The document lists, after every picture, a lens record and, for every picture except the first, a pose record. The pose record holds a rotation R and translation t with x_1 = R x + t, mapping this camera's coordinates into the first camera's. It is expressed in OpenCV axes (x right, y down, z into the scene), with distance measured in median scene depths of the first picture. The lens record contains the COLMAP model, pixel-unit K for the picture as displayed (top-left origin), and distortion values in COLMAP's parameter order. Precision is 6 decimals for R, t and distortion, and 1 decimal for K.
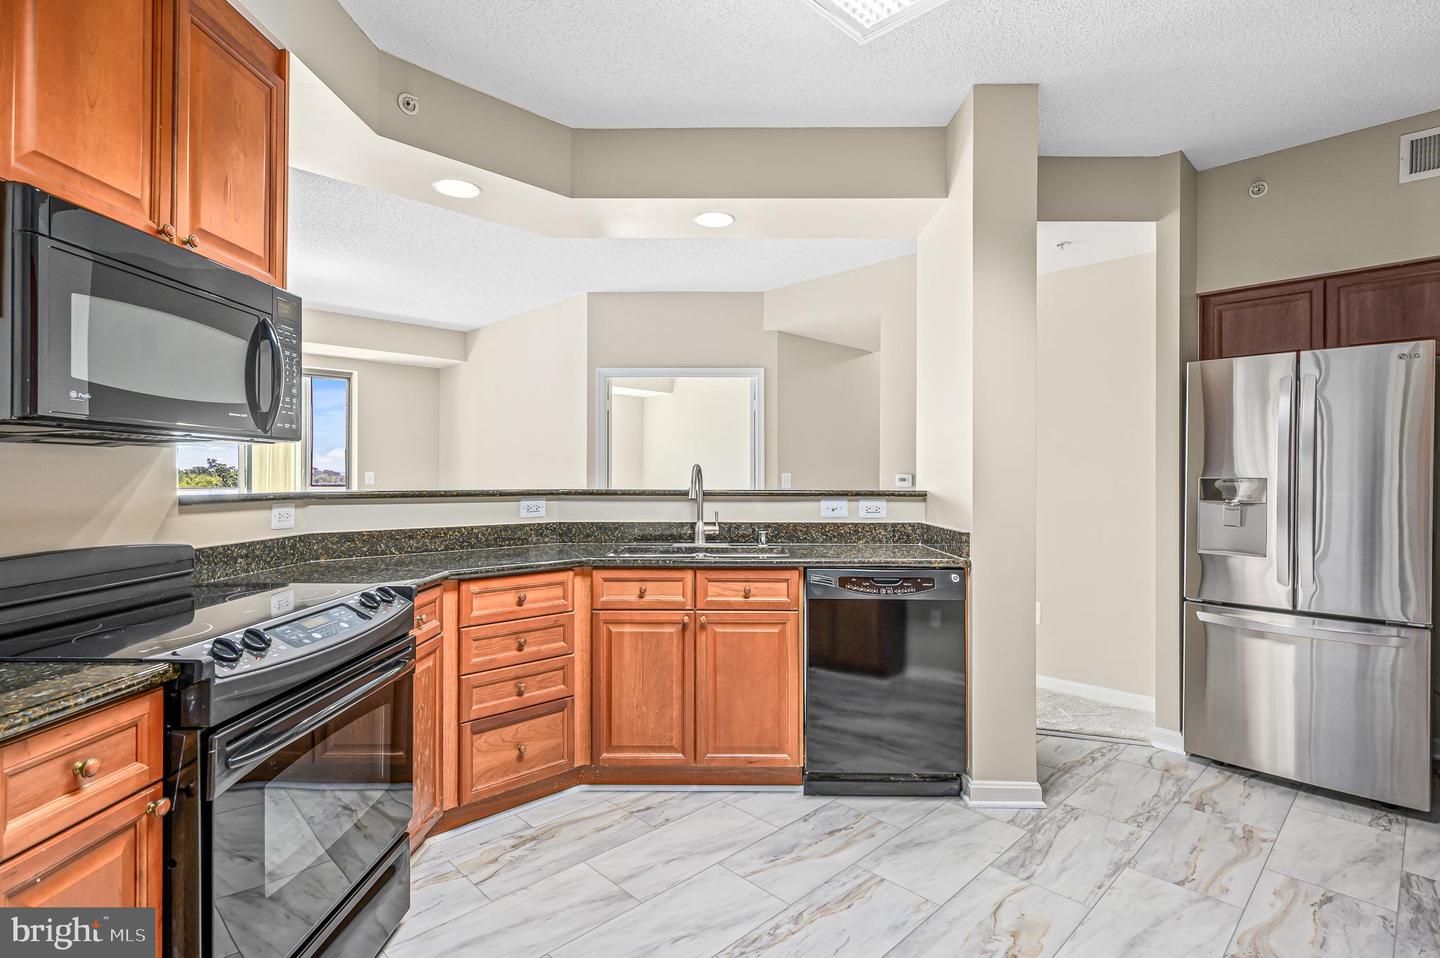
lens RADIAL K [[700.0, 0, 721.8], [0, 700.0, 472.7], [0, 0, 1]] dist [0.000542, -0.000006]
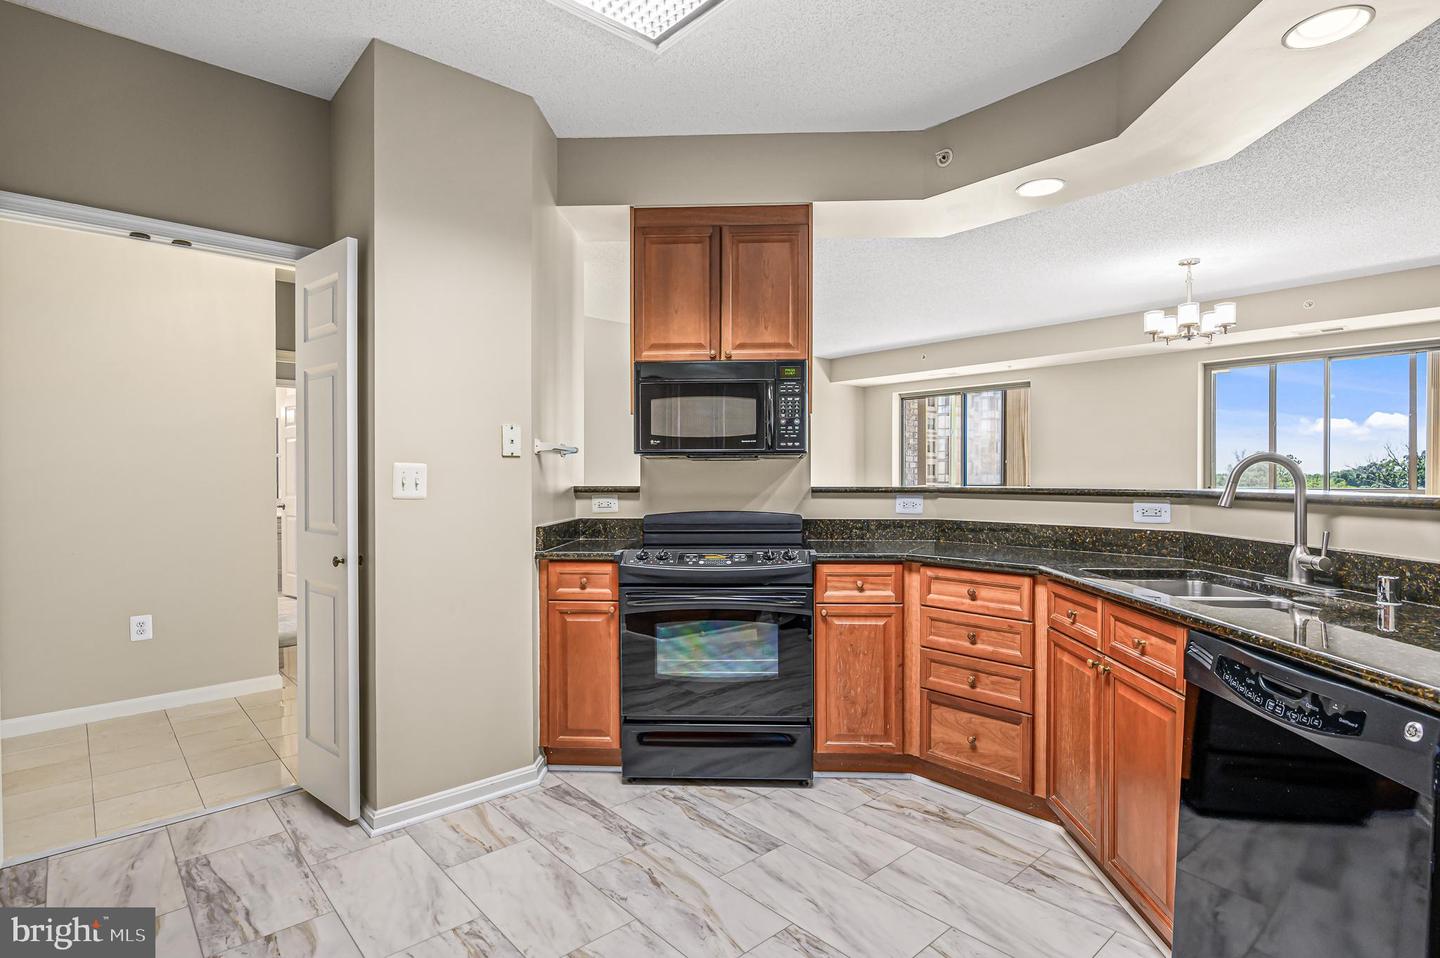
lens RADIAL K [[718.5, 0, 720.0], [0, 718.5, 479.0], [0, 0, 1]] dist [-0.001557, -0.000116]
pose [[-0.042415, -0.001451, -0.999099, 0.756799], [0.008912, 0.999959, -0.001830, 0.011148], [0.999060, -0.008982, -0.042401, 0.657011]]
